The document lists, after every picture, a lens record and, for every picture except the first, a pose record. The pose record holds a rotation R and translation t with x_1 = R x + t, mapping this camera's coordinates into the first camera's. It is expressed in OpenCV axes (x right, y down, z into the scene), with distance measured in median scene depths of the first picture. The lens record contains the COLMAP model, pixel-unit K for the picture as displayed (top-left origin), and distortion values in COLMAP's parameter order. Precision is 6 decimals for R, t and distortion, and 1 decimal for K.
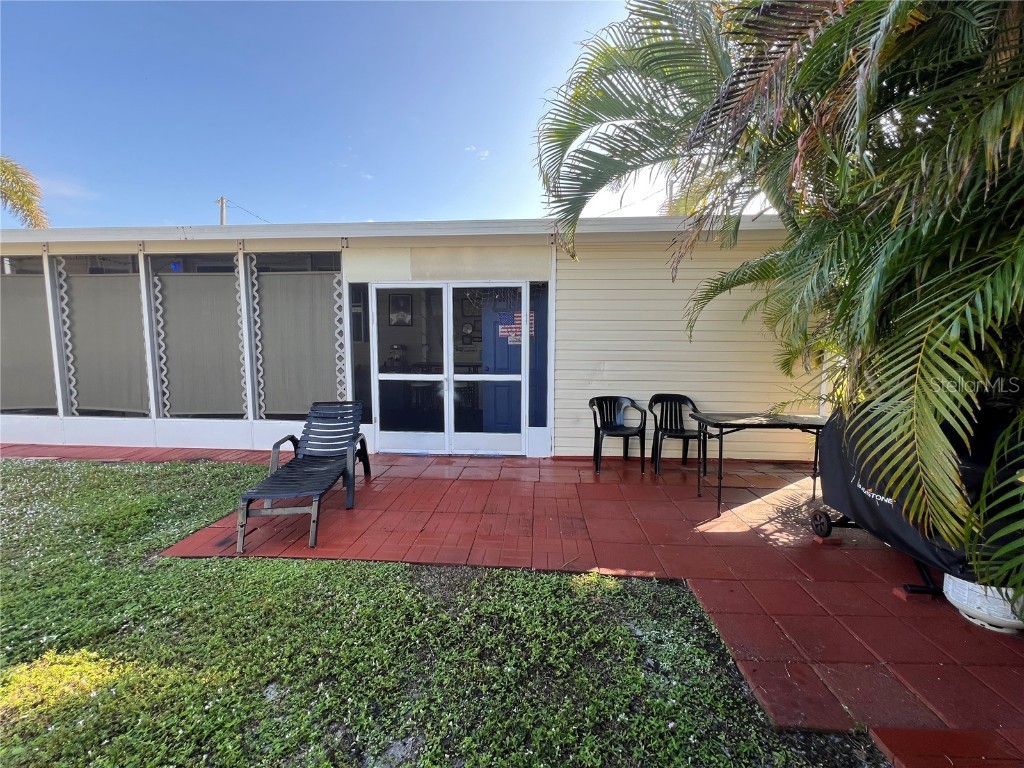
lens RADIAL K [[409.3, 0, 510.1], [0, 409.3, 384.5], [0, 0, 1]] dist [-0.001809, -0.000268]
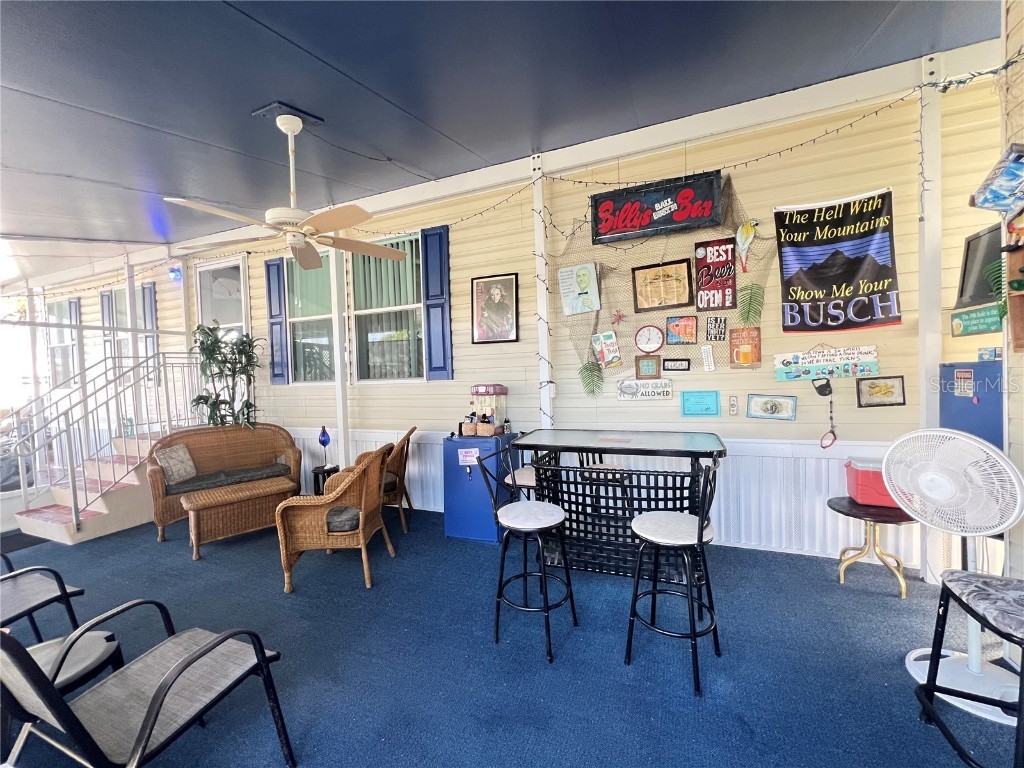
lens RADIAL K [[409.3, 0, 510.1], [0, 409.3, 384.5], [0, 0, 1]] dist [-0.001809, -0.000268]
pose [[0.949836, -0.030448, -0.311263, -0.109875], [0.009809, 0.997660, -0.067658, -0.066337], [0.312595, 0.061211, 0.947912, 0.578024]]
